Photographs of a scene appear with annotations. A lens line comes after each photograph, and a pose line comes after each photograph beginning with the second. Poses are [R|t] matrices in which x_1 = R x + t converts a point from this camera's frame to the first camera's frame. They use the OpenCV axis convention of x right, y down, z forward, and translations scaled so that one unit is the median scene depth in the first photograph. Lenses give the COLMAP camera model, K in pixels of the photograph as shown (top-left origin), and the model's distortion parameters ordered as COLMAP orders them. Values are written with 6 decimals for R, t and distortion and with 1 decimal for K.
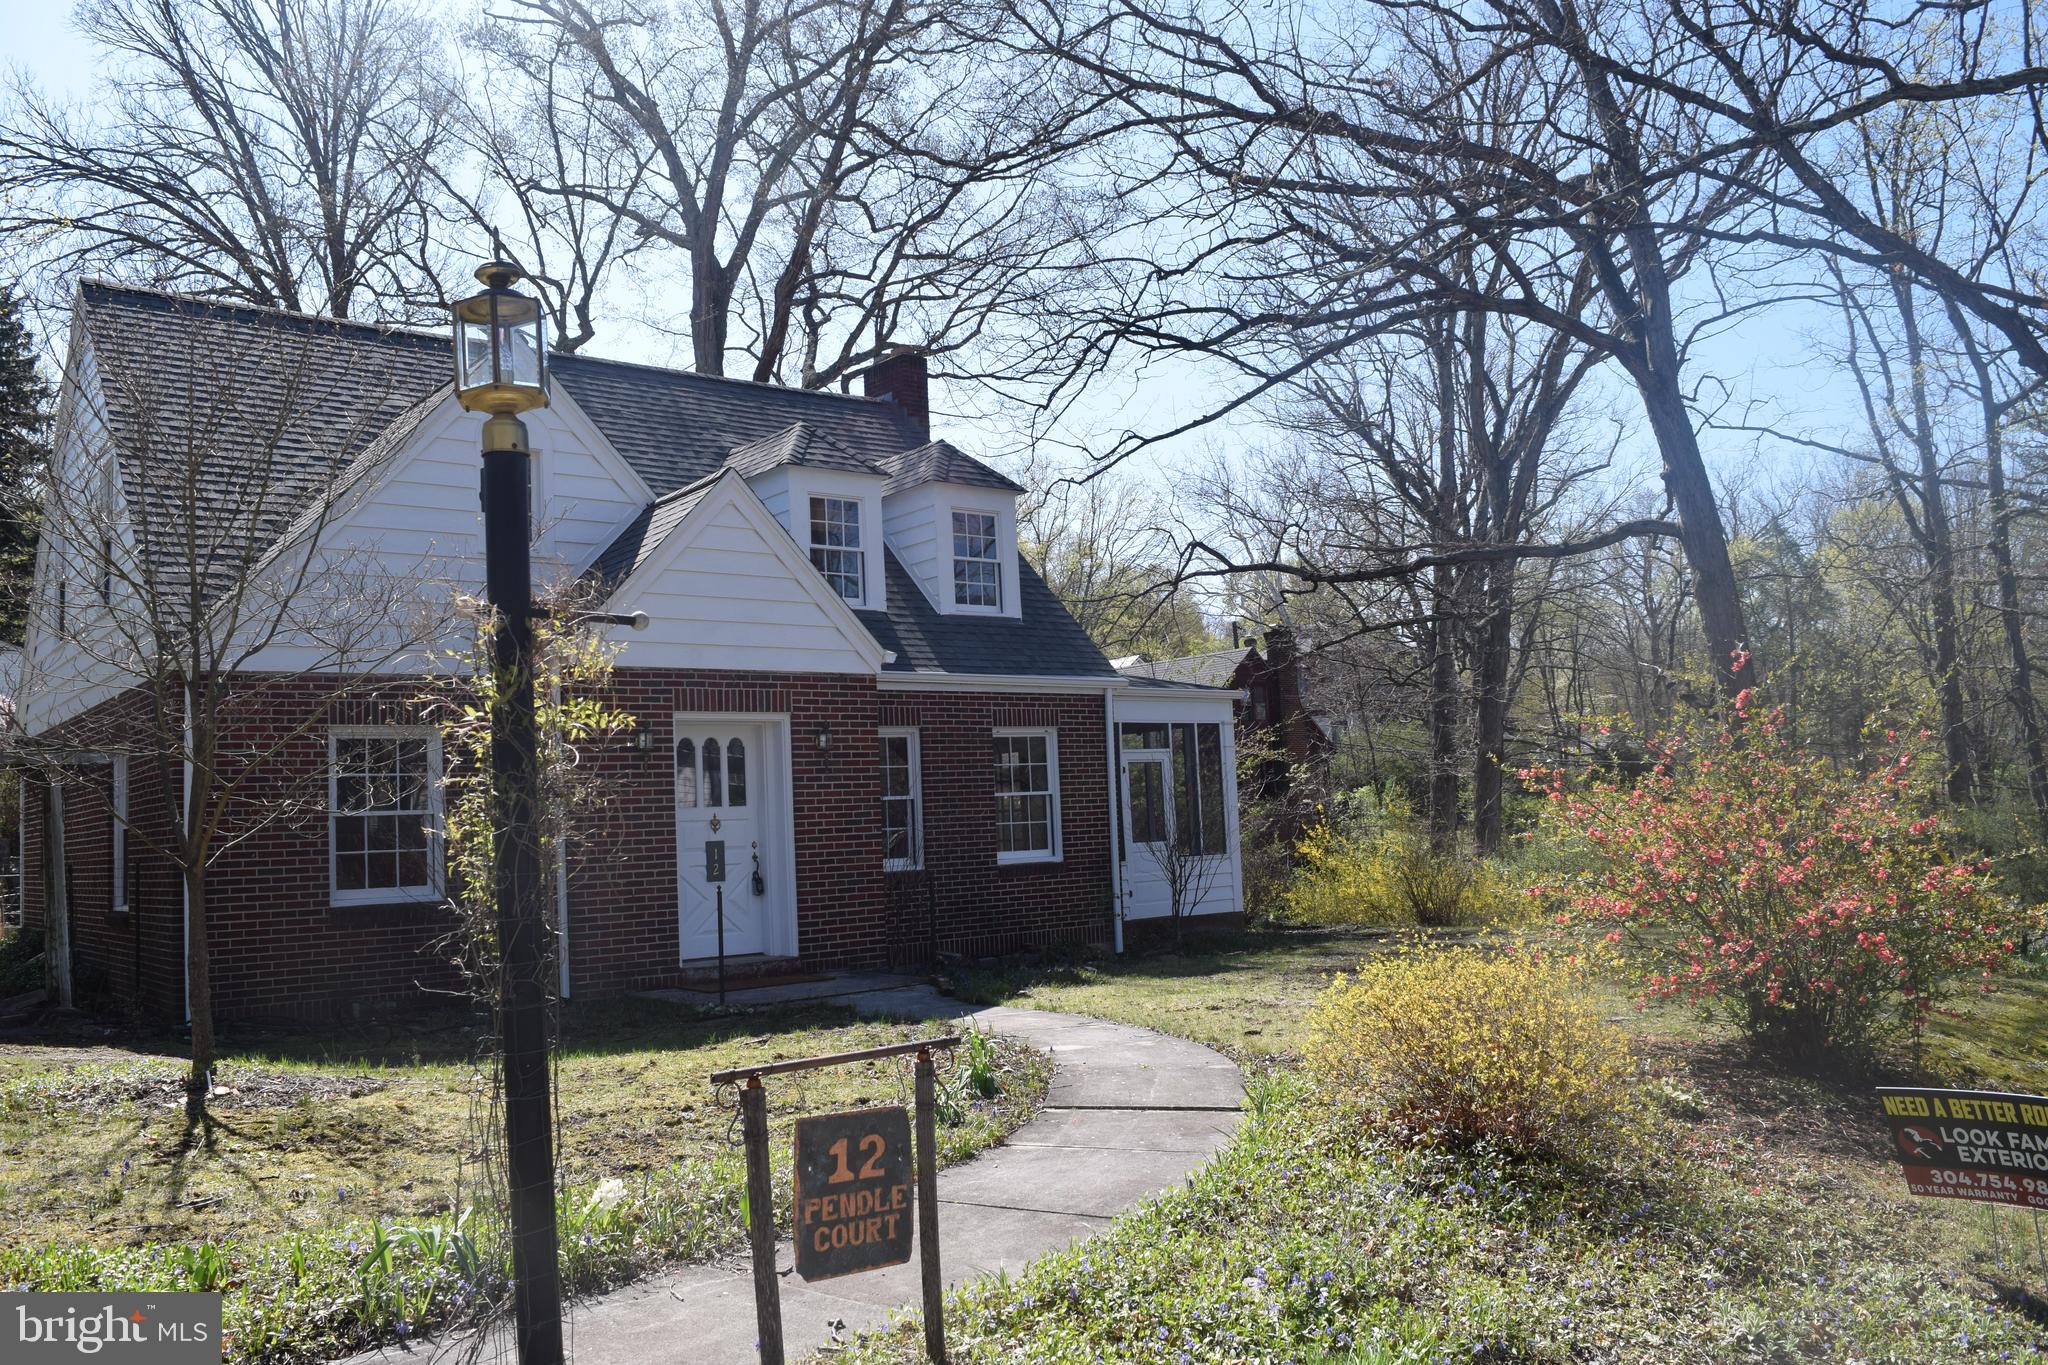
lens RADIAL K [[1614.9, 0, 1024.0], [0, 1614.9, 682.5], [0, 0, 1]] dist [-0.095509, 0.017850]
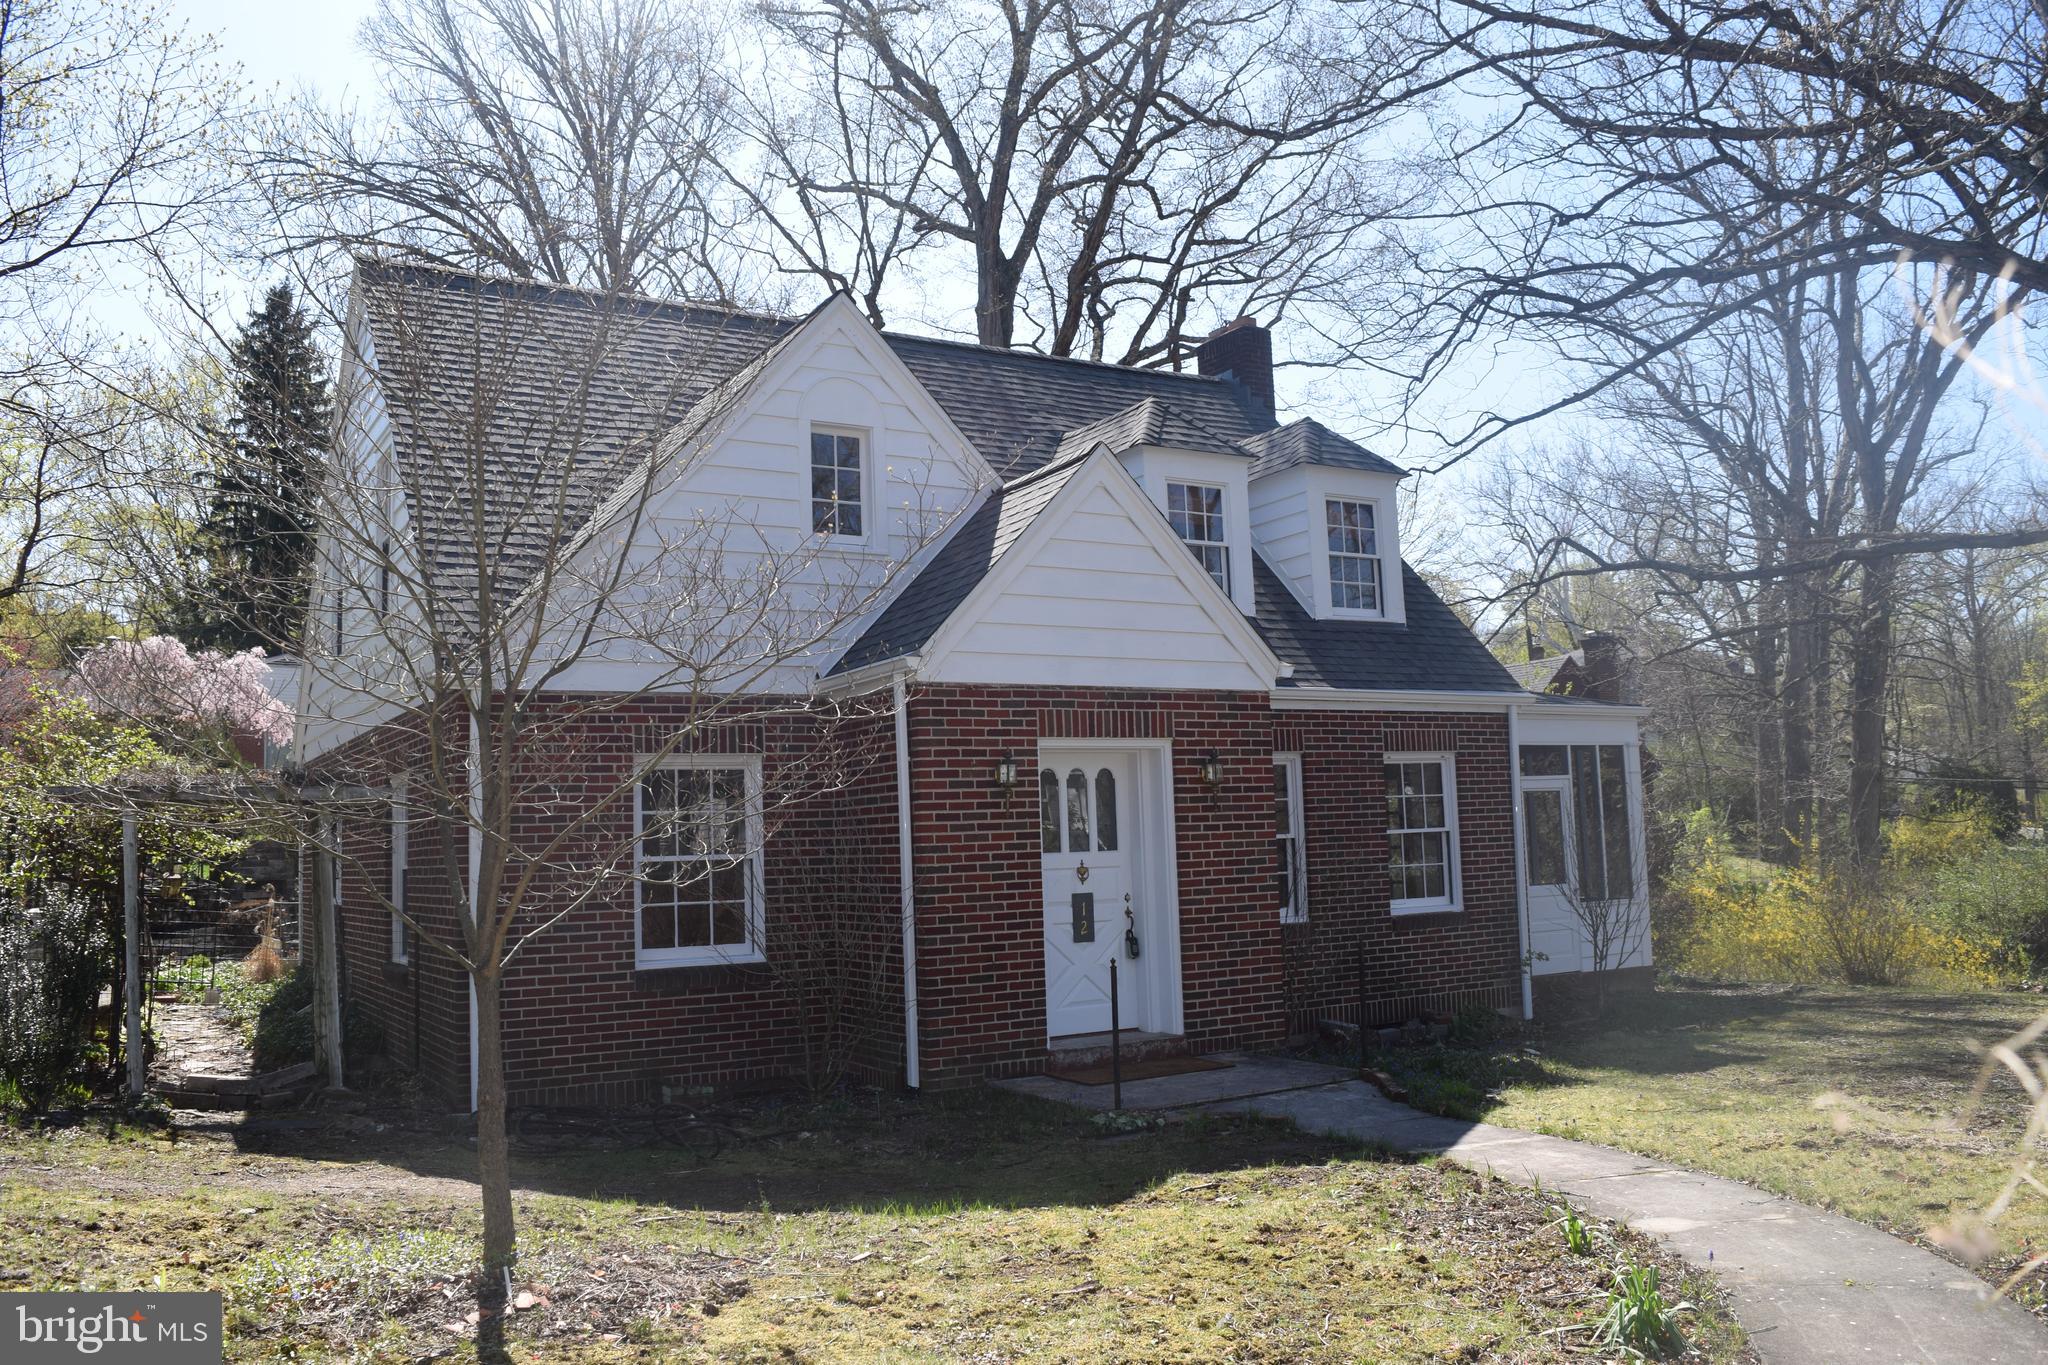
lens RADIAL K [[1609.3, 0, 1021.9], [0, 1609.3, 684.2], [0, 0, 1]] dist [-0.101500, 0.017123]
pose [[0.988228, -0.003197, -0.152956, -0.066726], [0.002364, 0.999981, -0.005633, -0.003170], [0.152971, 0.005206, 0.988217, 0.122683]]
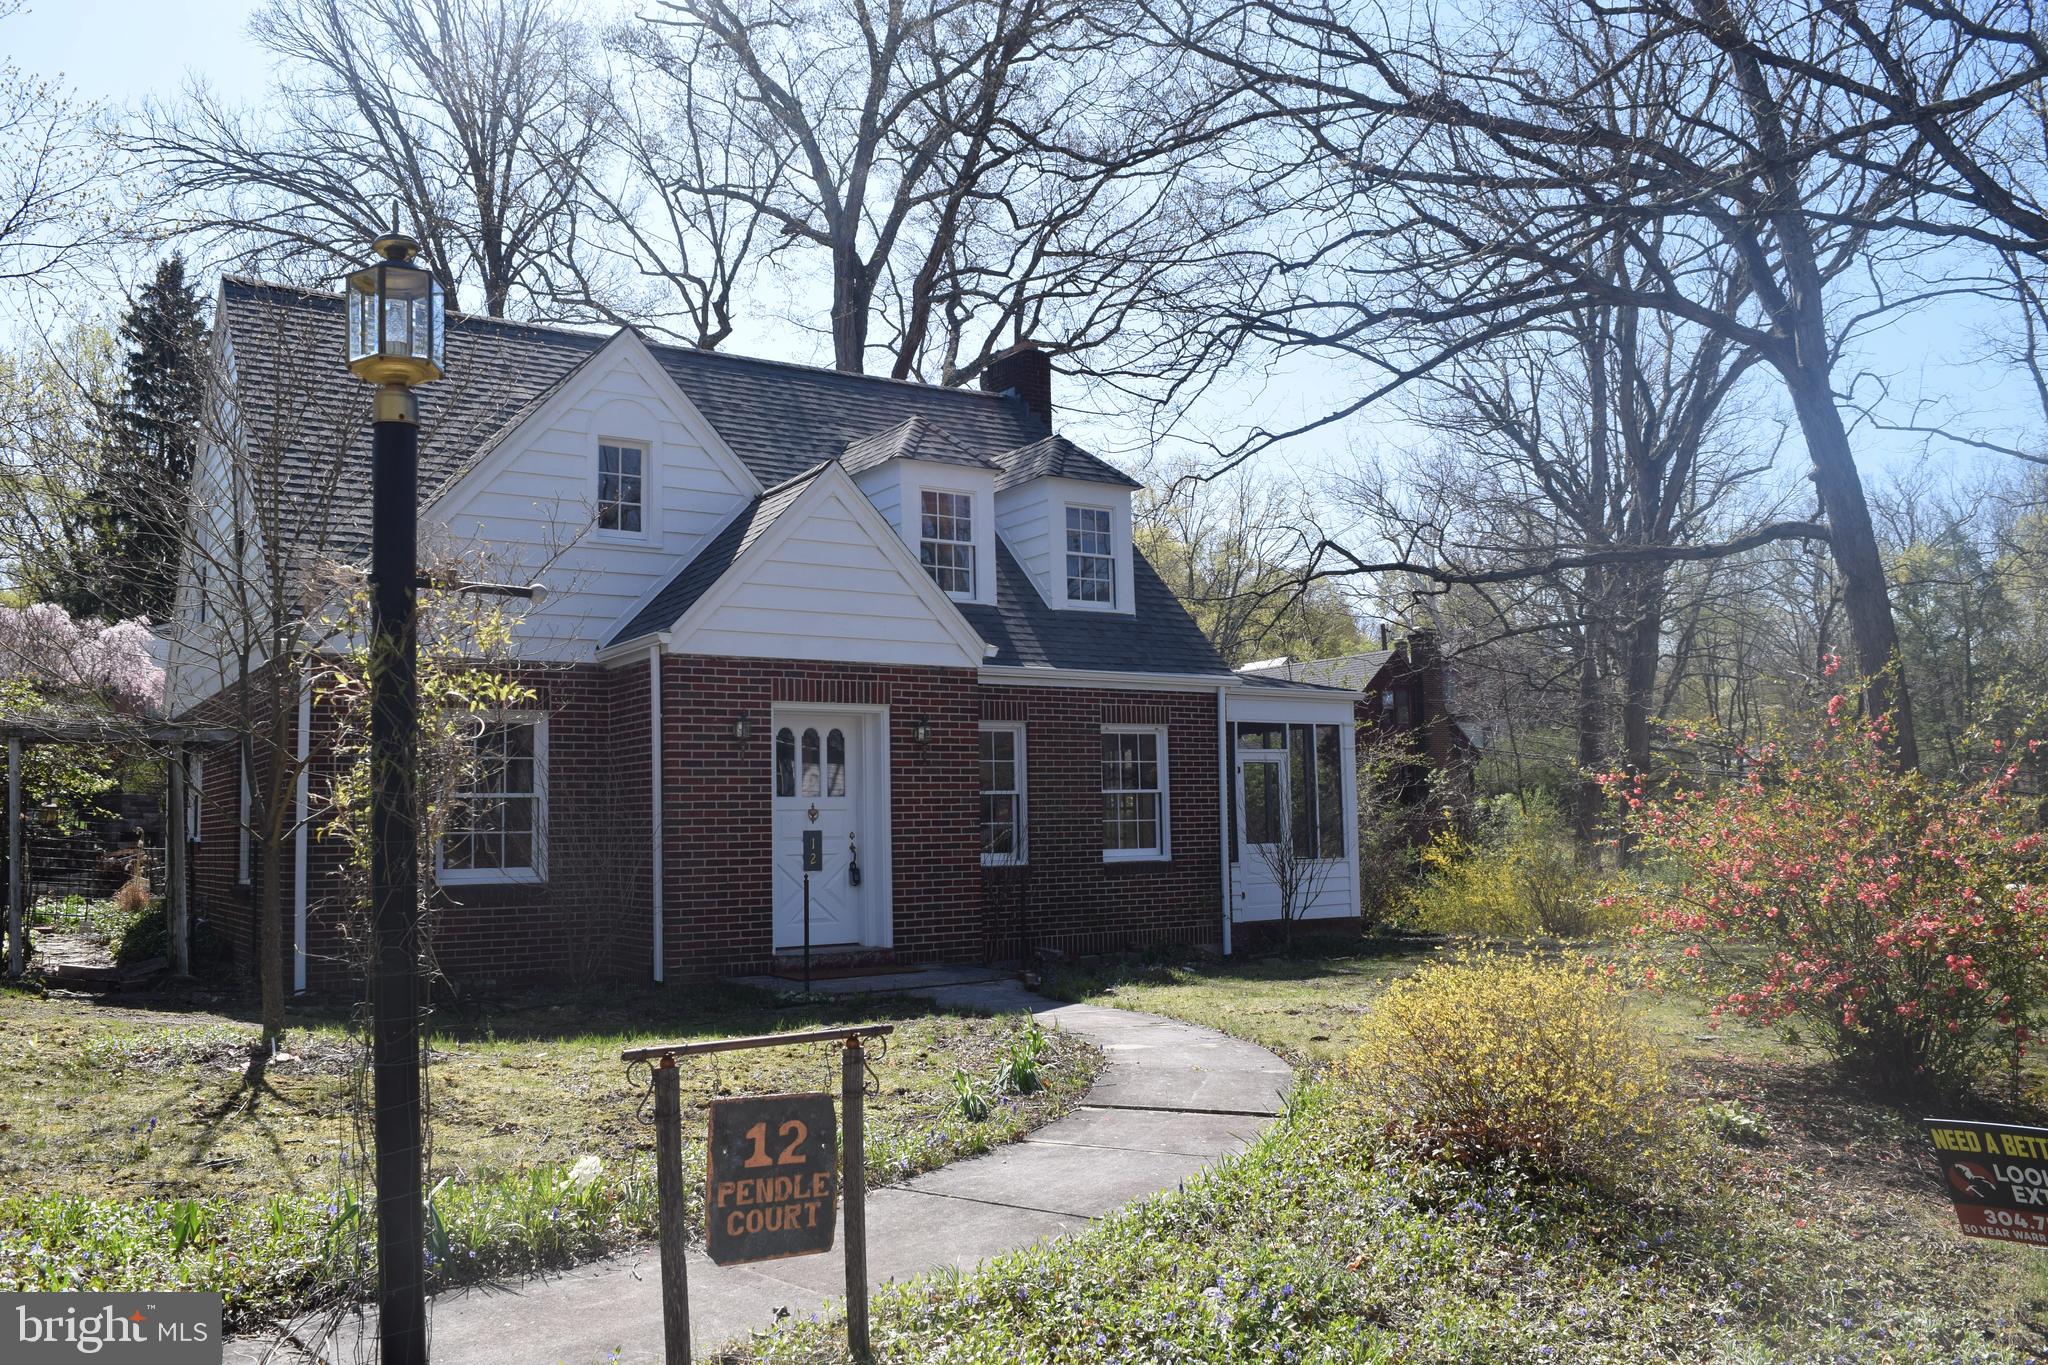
lens RADIAL K [[1614.9, 0, 1024.0], [0, 1614.9, 682.5], [0, 0, 1]] dist [-0.095509, 0.017850]
pose [[0.995262, 0.016814, -0.095768, 0.024048], [-0.016779, 0.999859, 0.001170, 0.001672], [0.095775, 0.000442, 0.995403, 0.005843]]
